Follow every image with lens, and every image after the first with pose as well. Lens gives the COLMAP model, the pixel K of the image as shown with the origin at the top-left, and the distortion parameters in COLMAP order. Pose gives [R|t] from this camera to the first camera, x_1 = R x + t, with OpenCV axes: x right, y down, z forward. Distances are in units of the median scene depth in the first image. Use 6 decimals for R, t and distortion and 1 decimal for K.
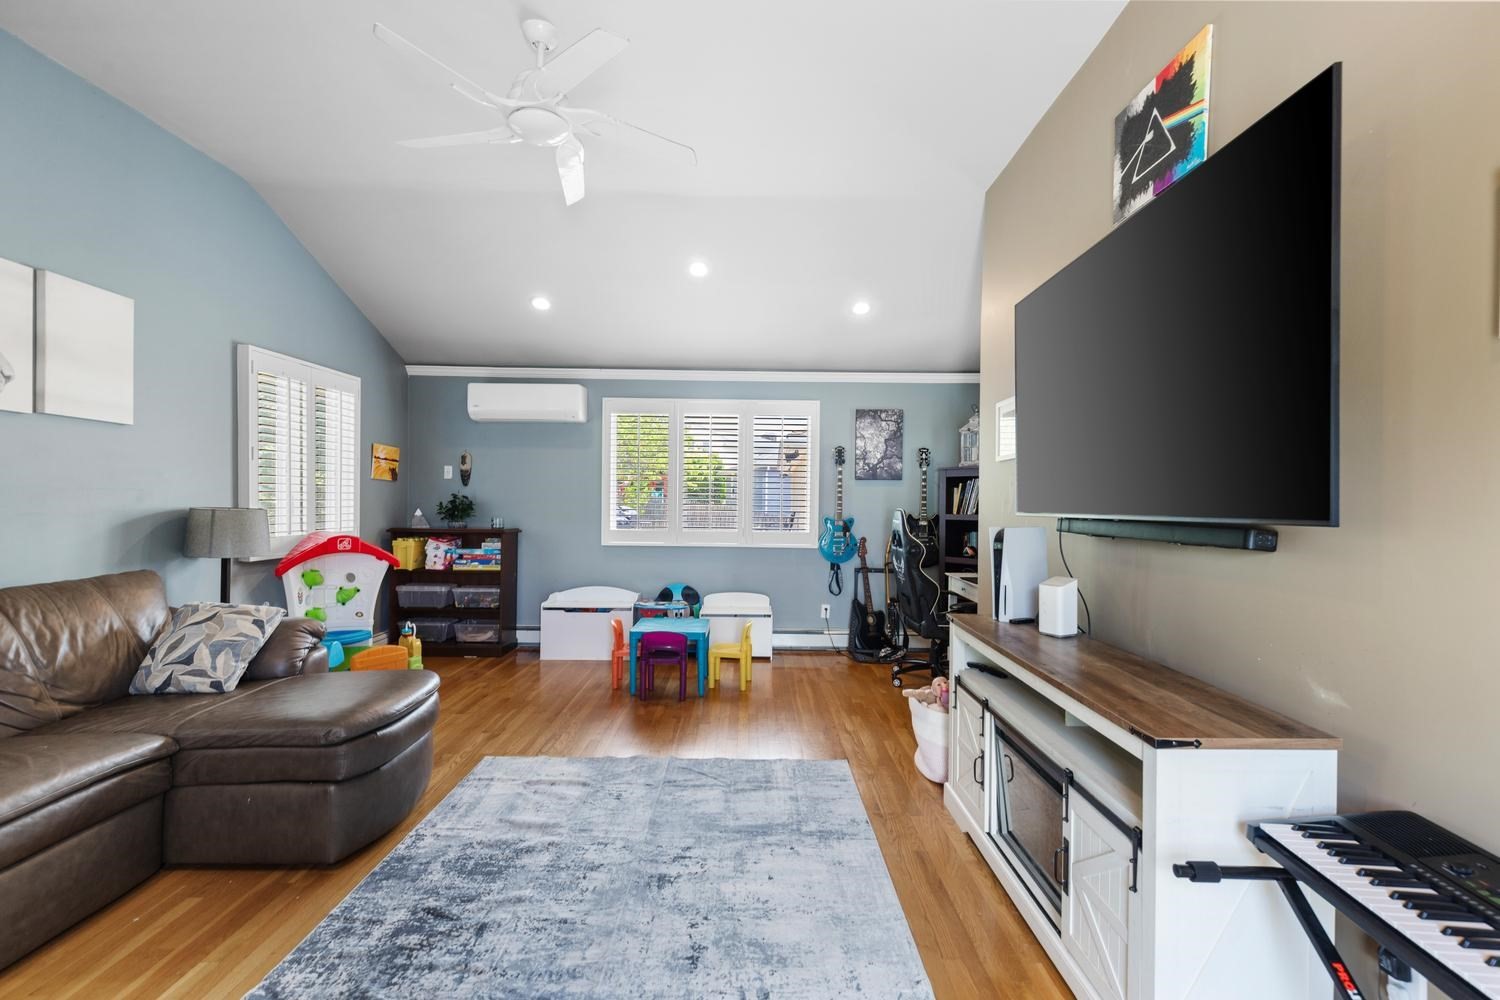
lens RADIAL K [[680.2, 0, 751.2], [0, 680.2, 503.7], [0, 0, 1]] dist [0.011016, -0.002583]
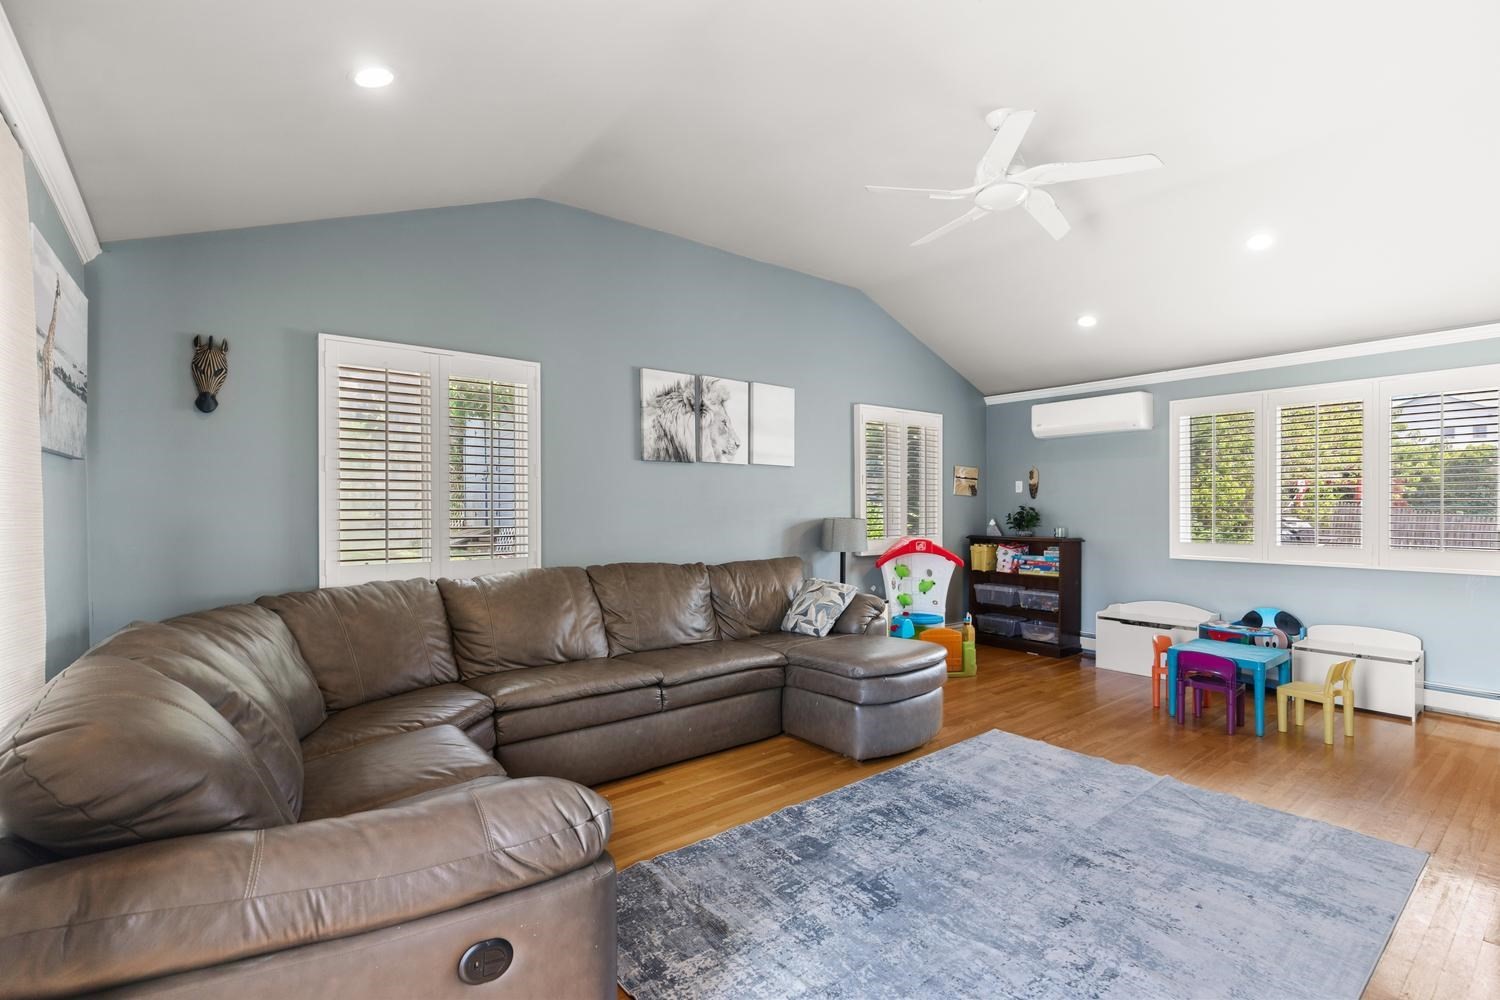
lens RADIAL K [[680.2, 0, 756.1], [0, 680.2, 503.6], [0, 0, 1]] dist [0.011016, -0.002583]
pose [[0.616284, -0.018698, -0.787302, 0.339120], [0.004212, 0.999782, -0.020447, 0.005550], [0.787513, 0.009286, 0.616228, -0.060933]]
